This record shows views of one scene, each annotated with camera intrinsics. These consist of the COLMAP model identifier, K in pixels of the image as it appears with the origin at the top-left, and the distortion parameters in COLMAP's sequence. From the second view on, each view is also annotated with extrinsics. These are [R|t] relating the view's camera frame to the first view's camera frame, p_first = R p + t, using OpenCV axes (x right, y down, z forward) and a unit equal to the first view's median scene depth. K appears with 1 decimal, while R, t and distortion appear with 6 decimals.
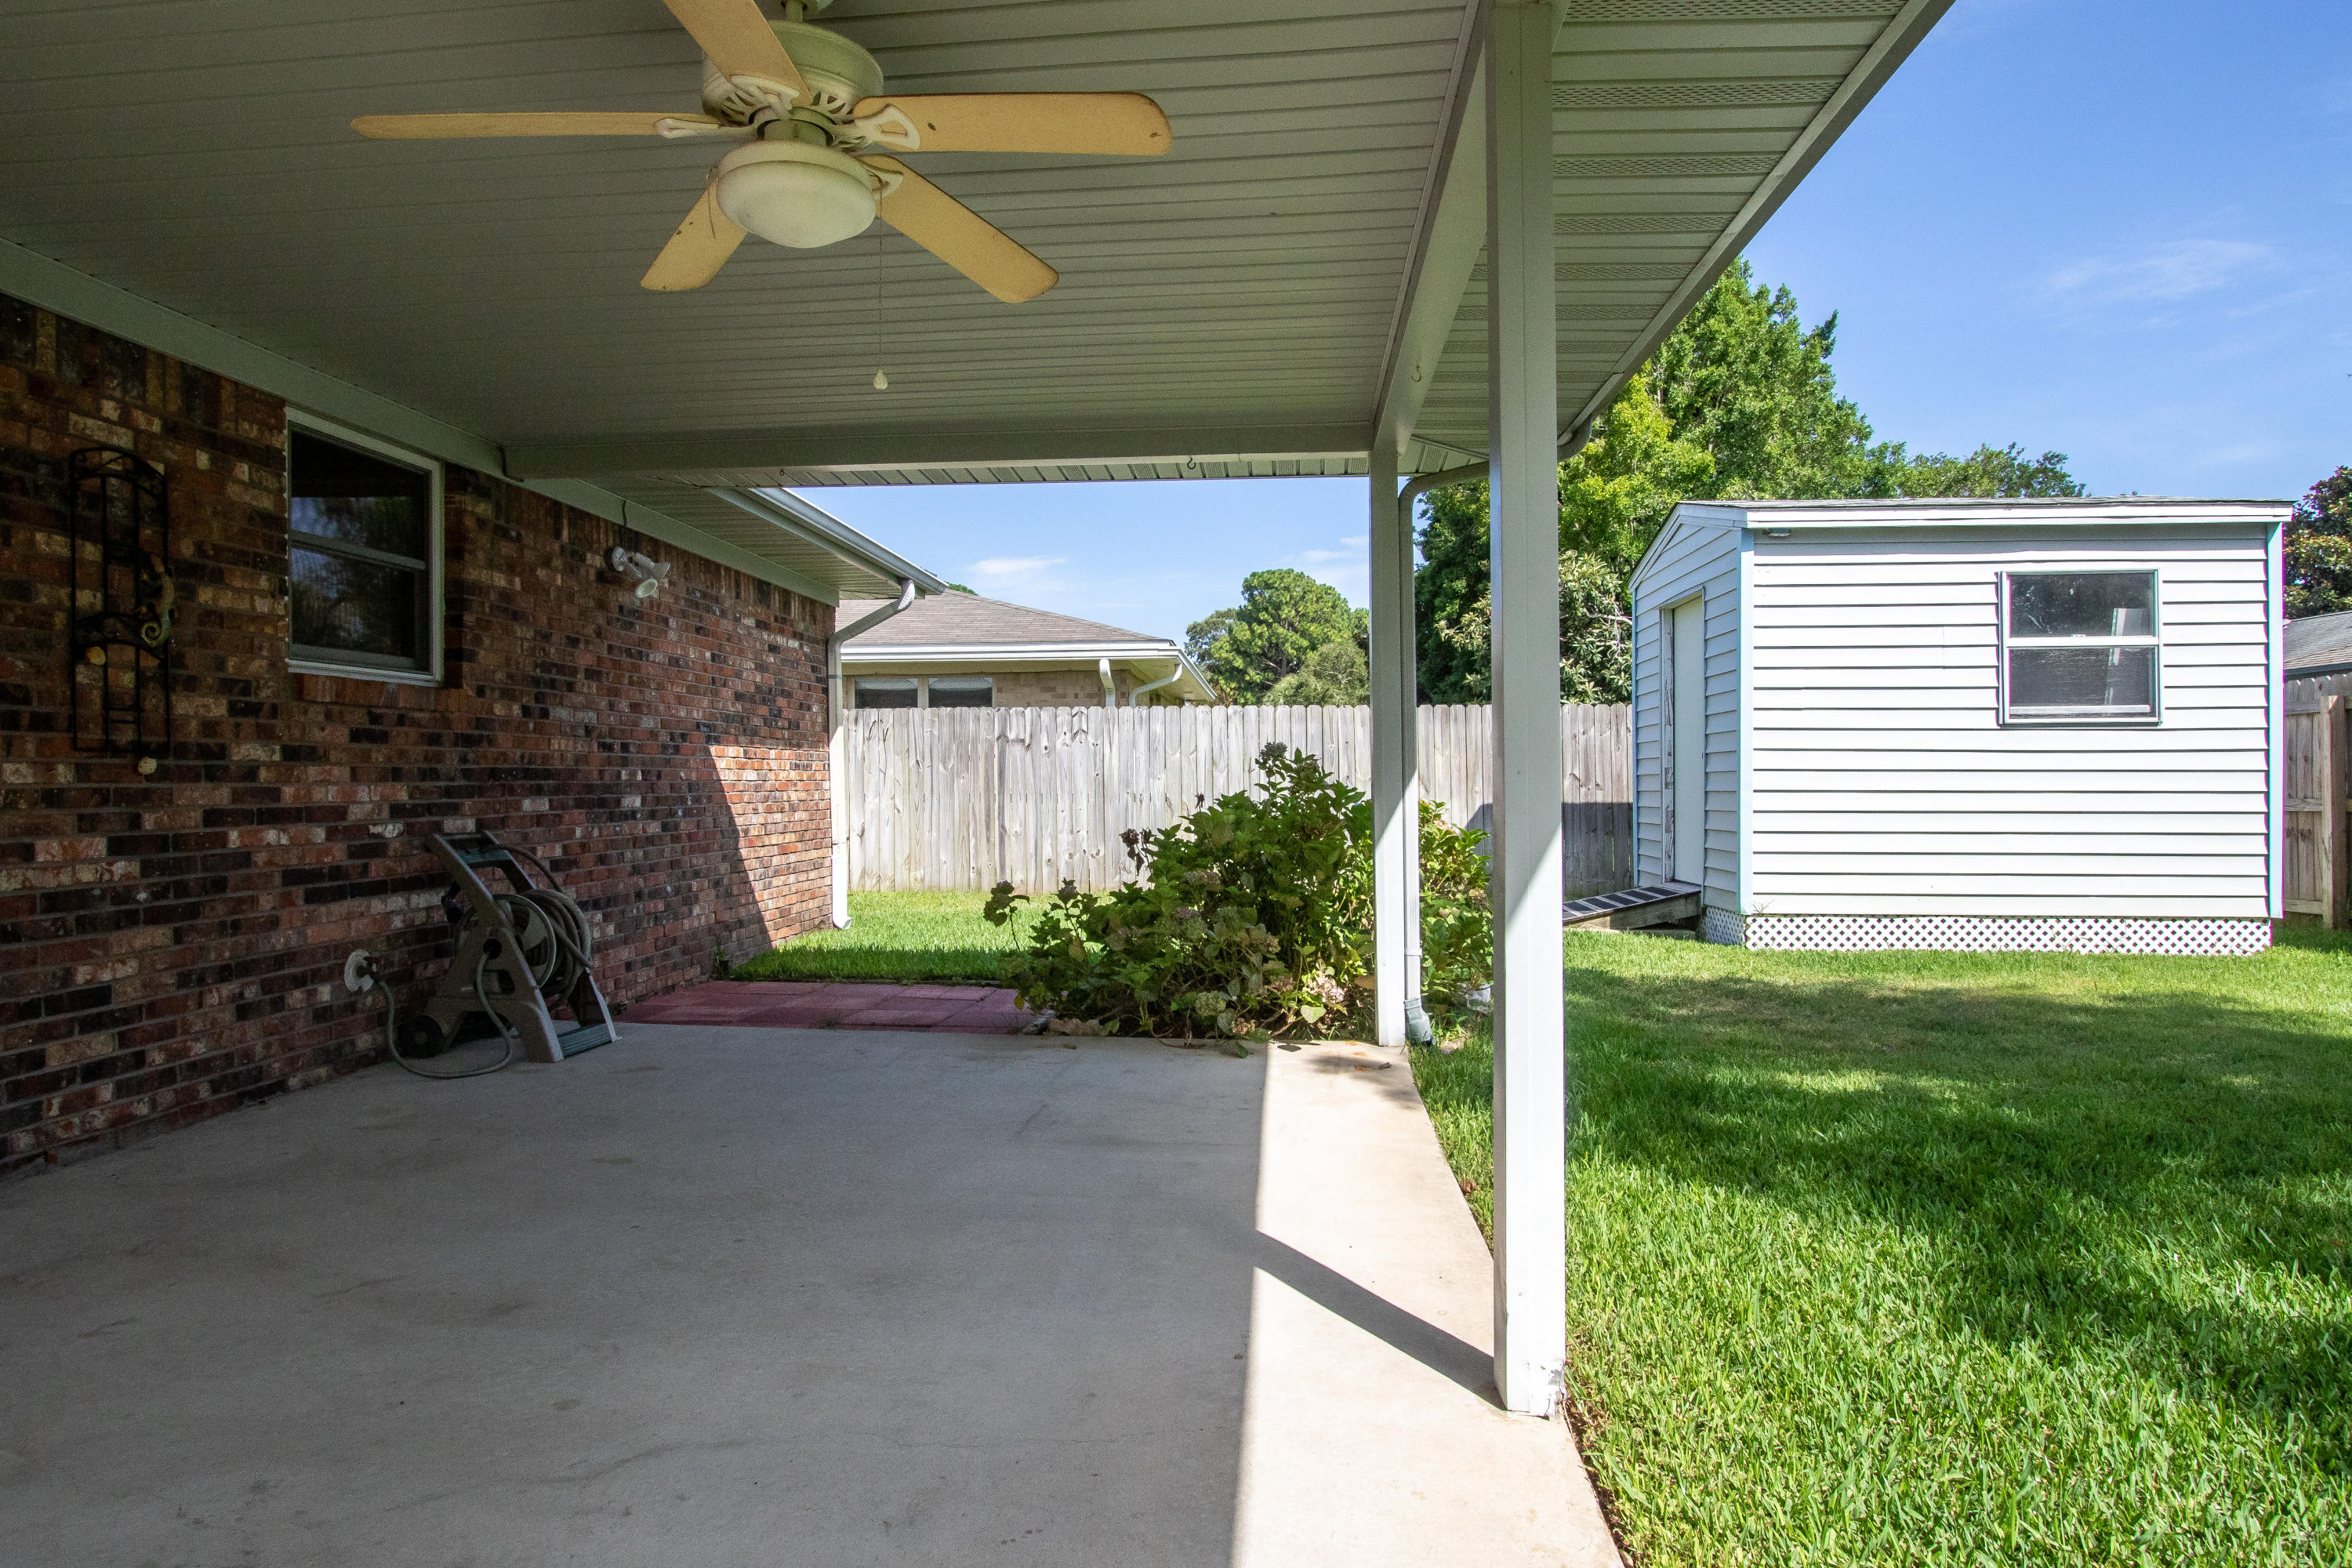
lens RADIAL K [[1337.6, 0, 1177.0], [0, 1337.6, 781.2], [0, 0, 1]] dist [-0.012106, 0.010136]
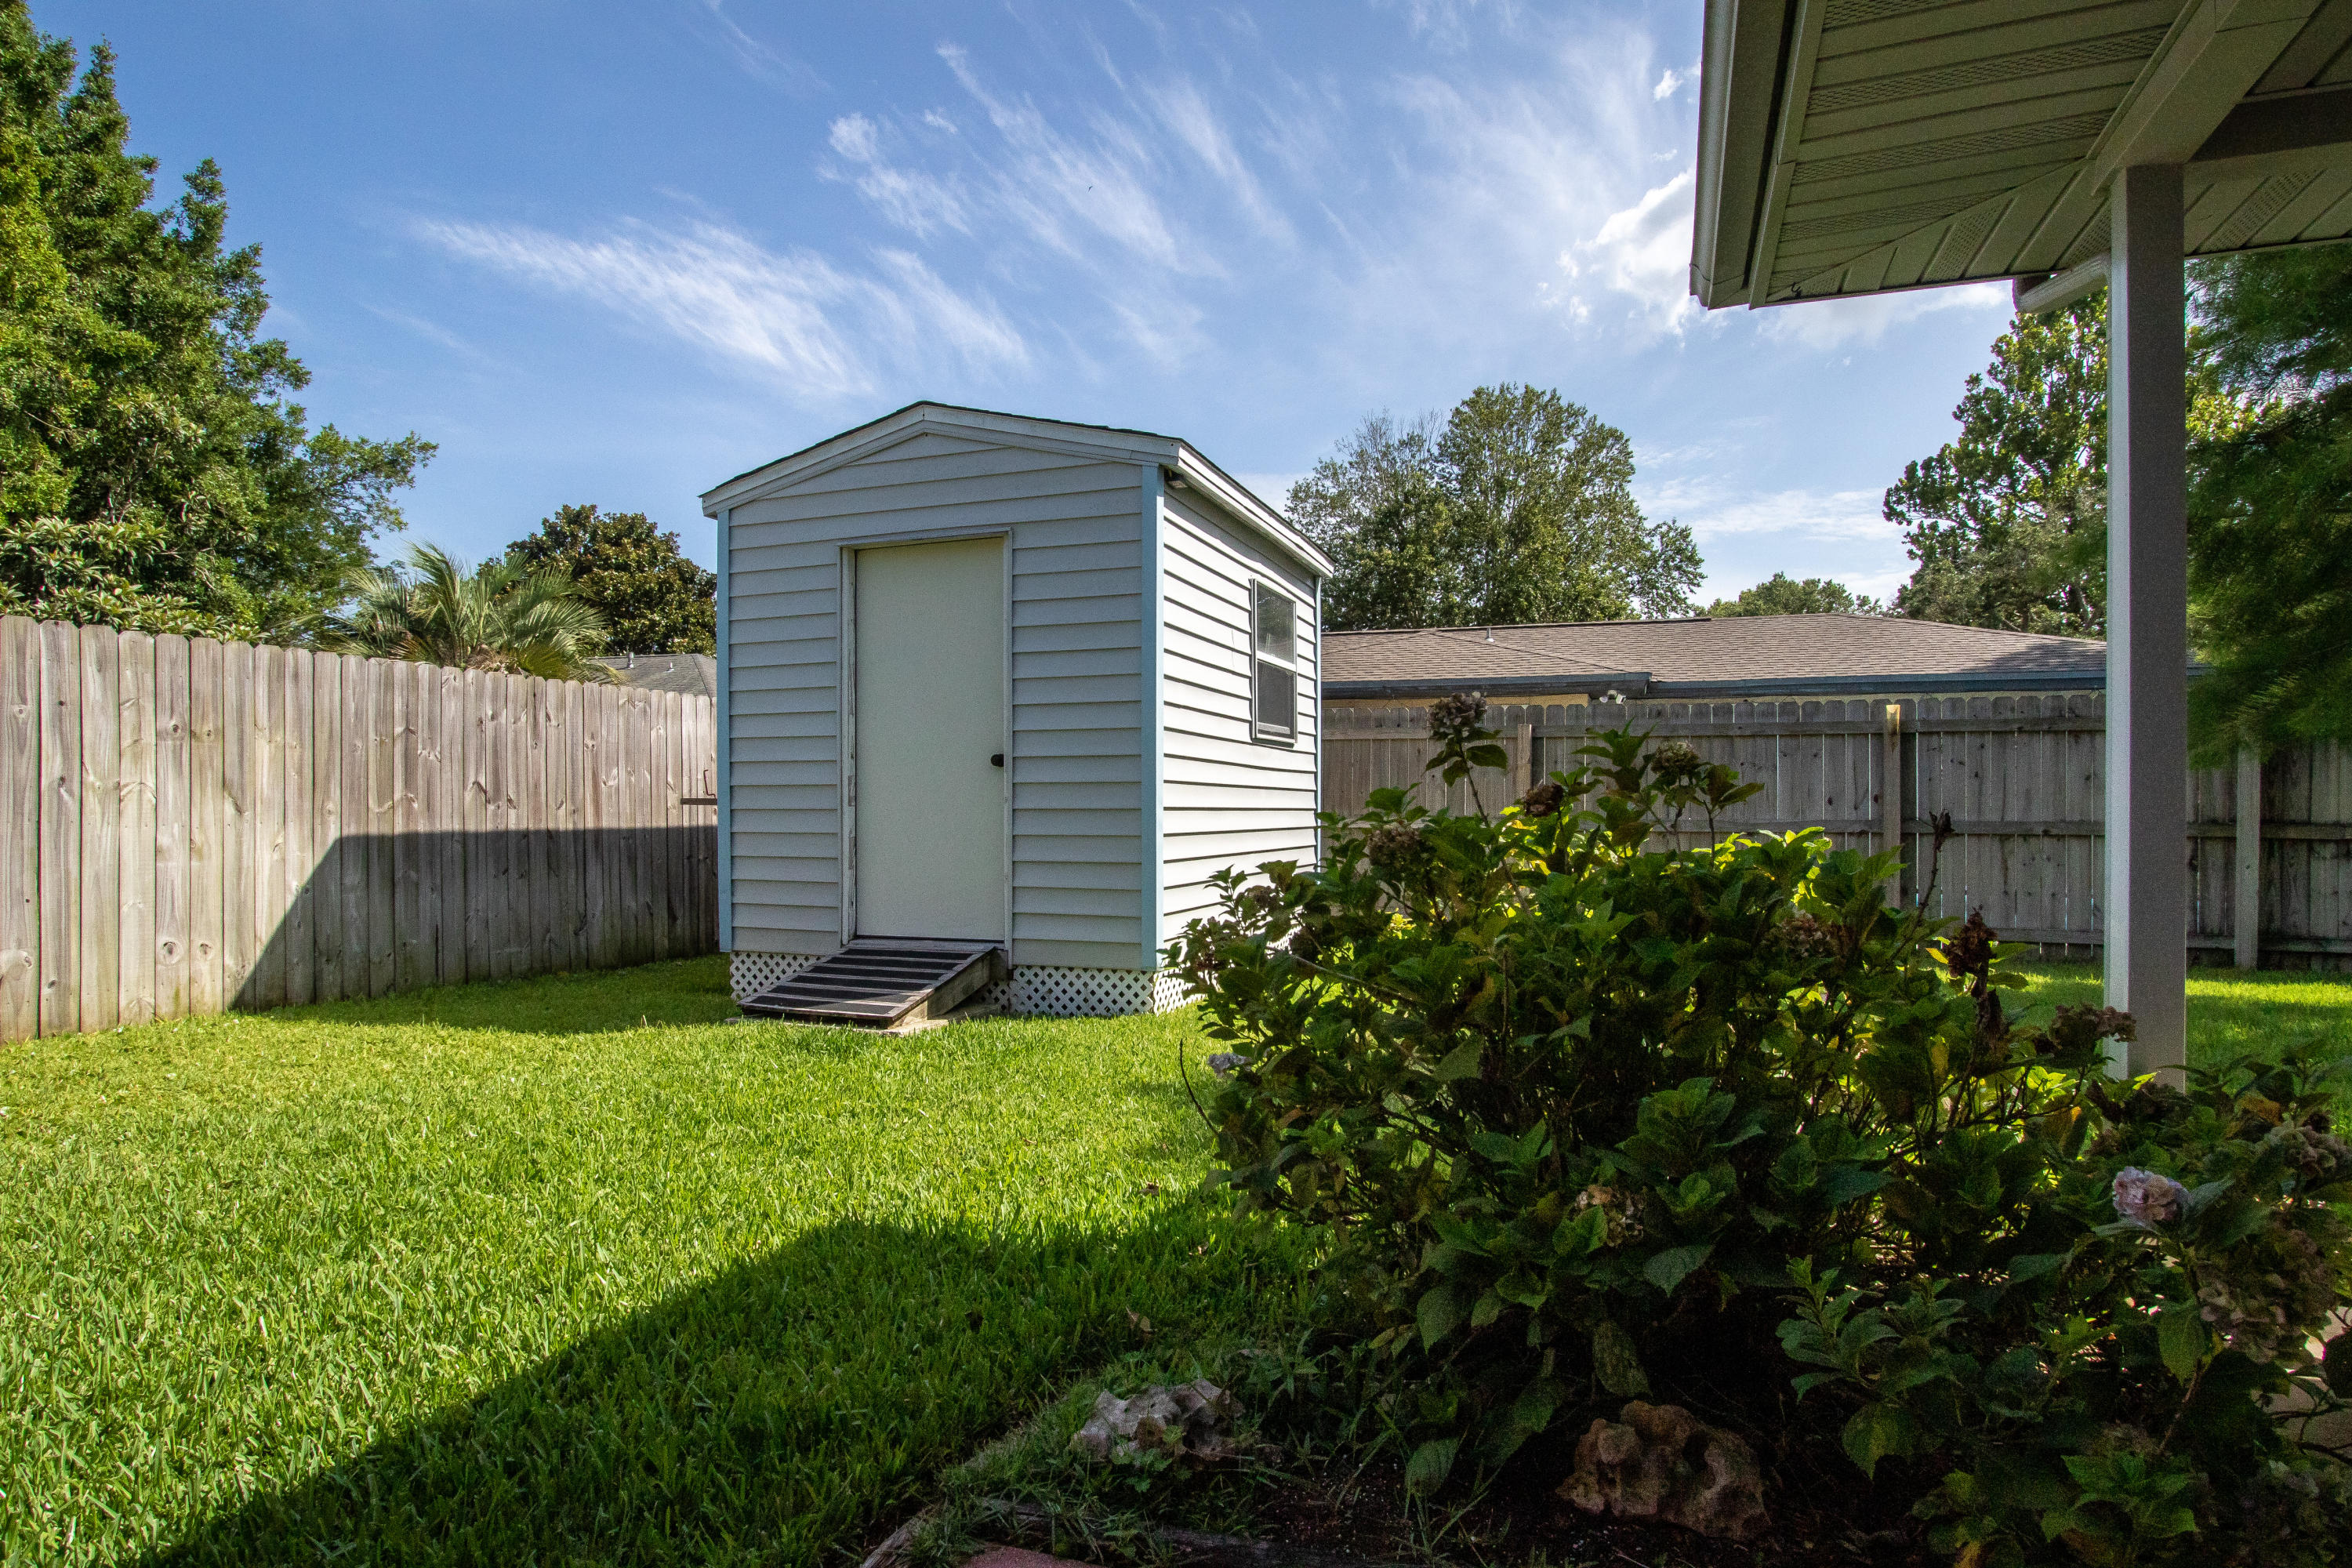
lens RADIAL K [[1337.6, 0, 1183.9], [0, 1337.6, 790.9], [0, 0, 1]] dist [-0.012106, 0.010136]
pose [[0.268947, 0.011002, 0.963092, -0.311505], [-0.003640, 0.999939, -0.010406, 0.005093], [-0.963148, -0.000707, 0.268971, 0.791282]]
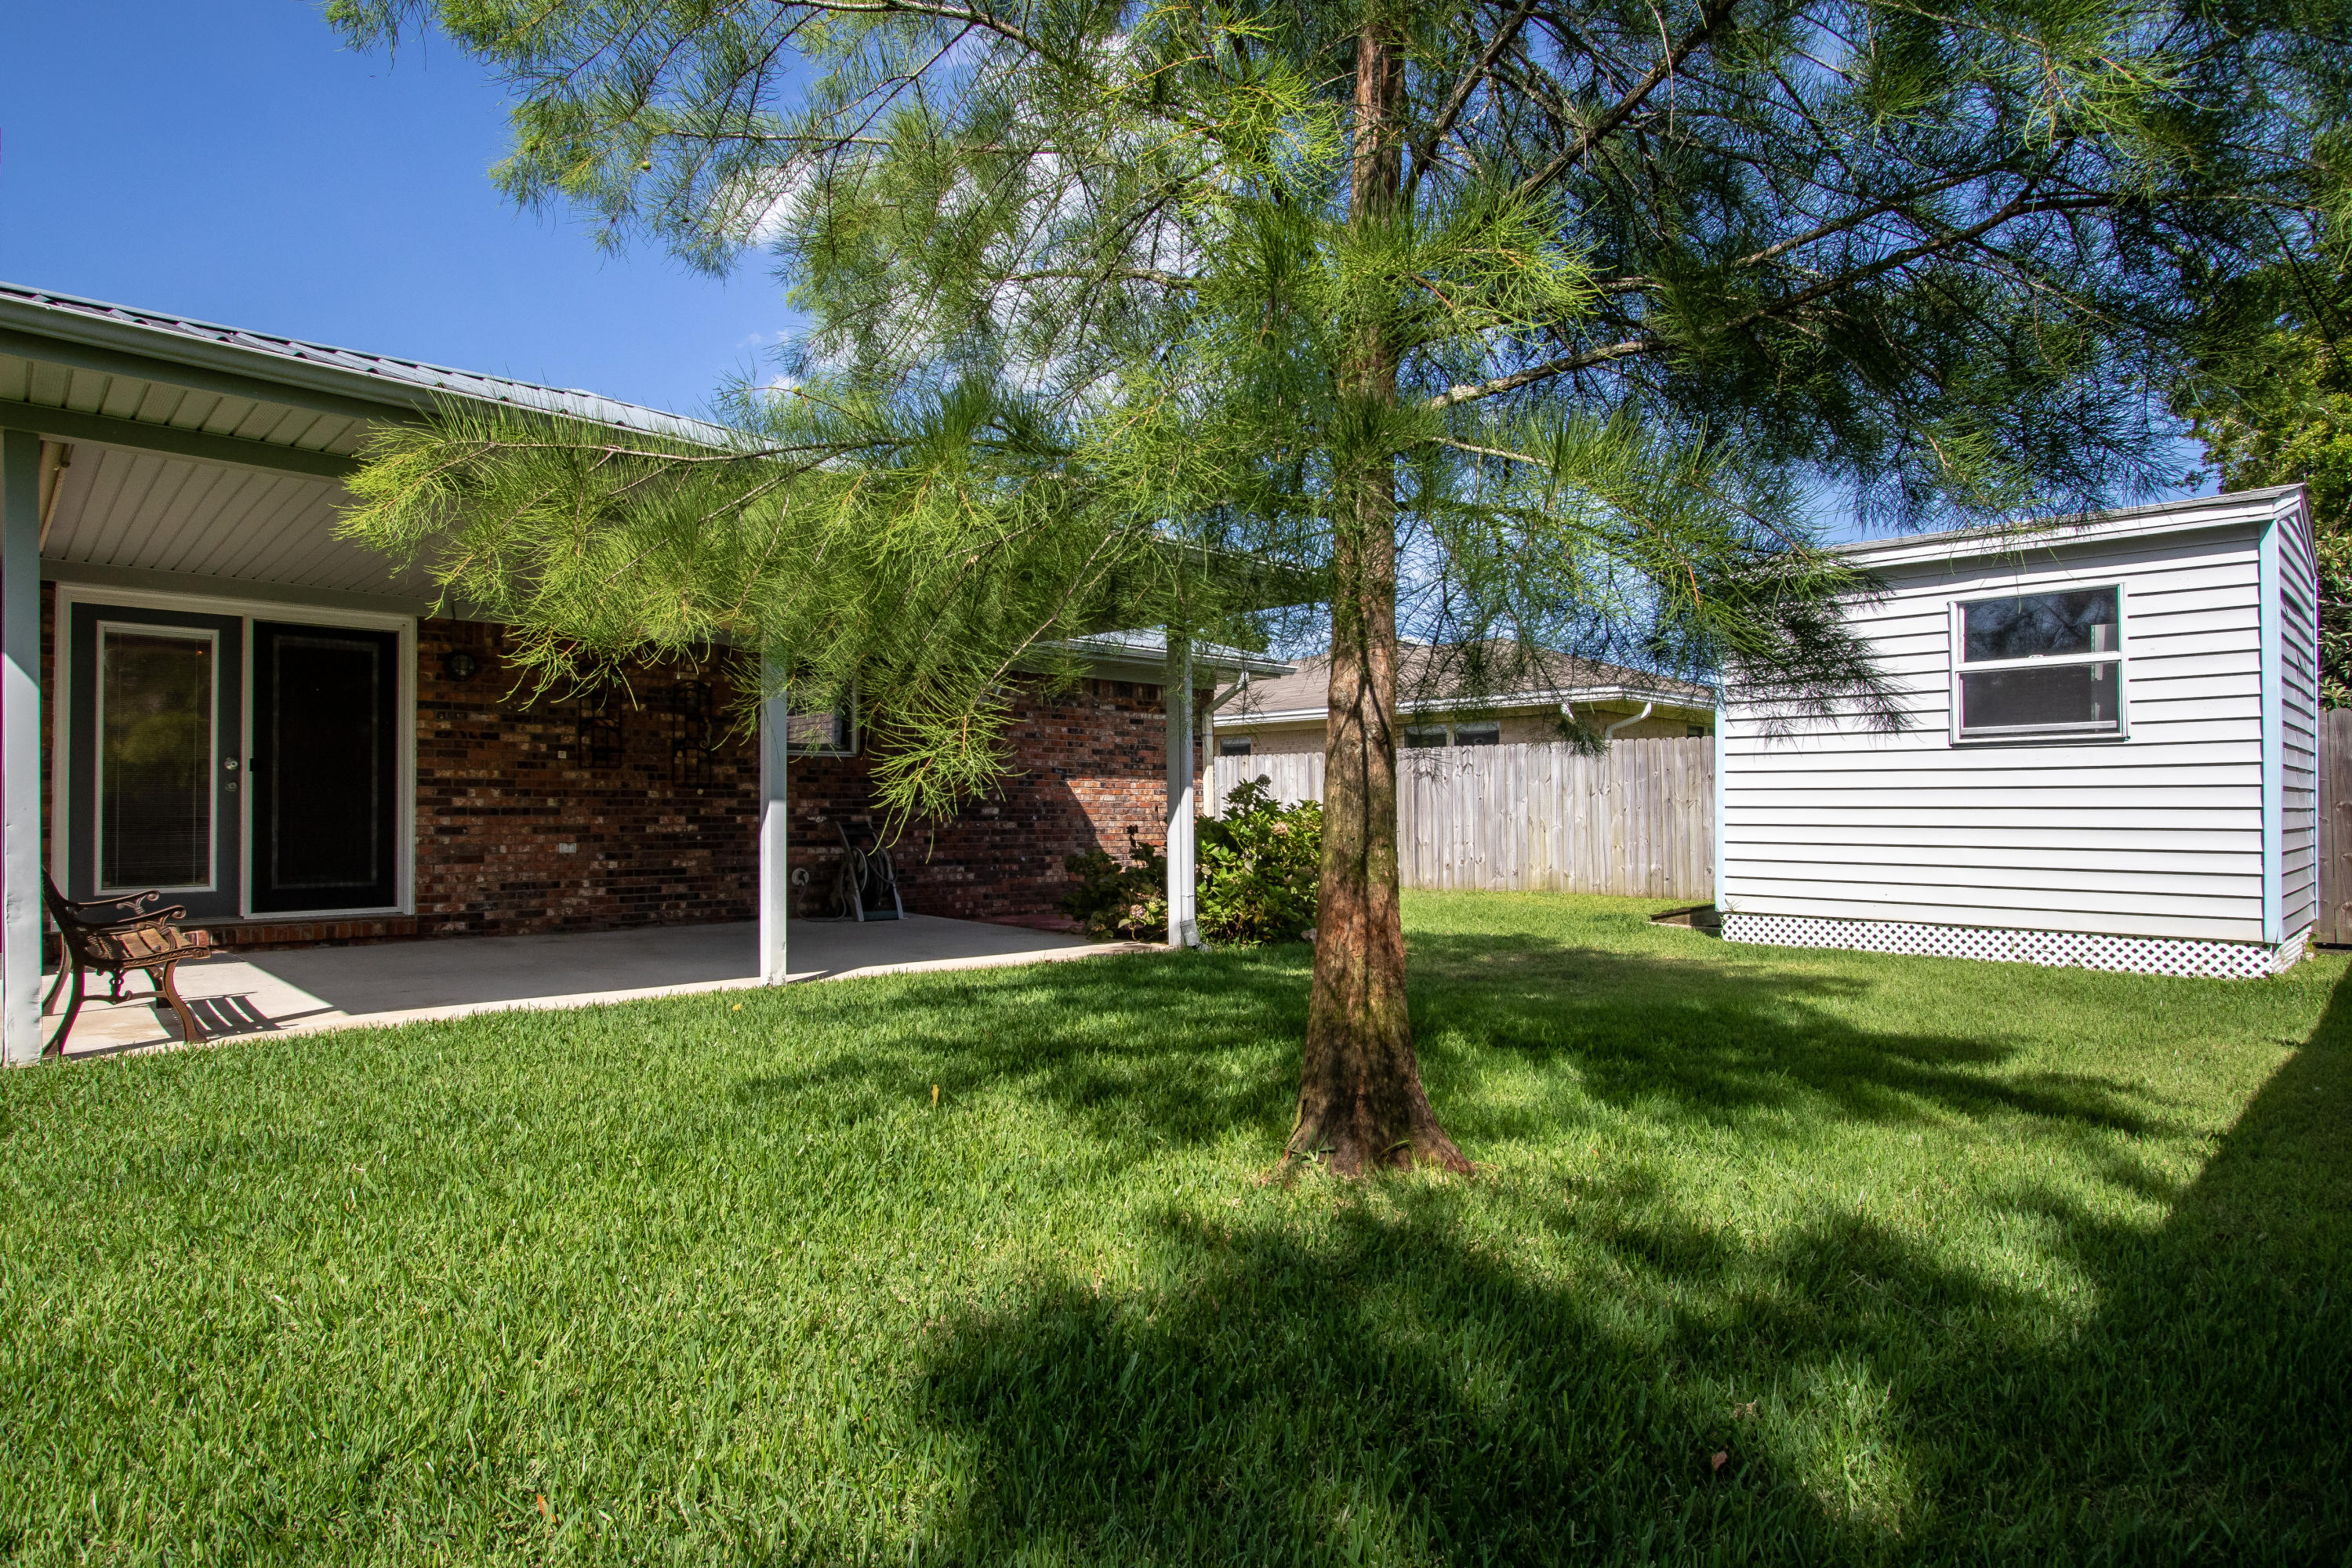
lens RADIAL K [[1337.6, 0, 1172.6], [0, 1337.6, 792.8], [0, 0, 1]] dist [-0.012106, 0.010136]
pose [[0.749241, -0.006826, -0.662263, 0.858224], [-0.002960, 0.999902, -0.013655, 0.012402], [0.662291, 0.012191, 0.749147, -0.209798]]
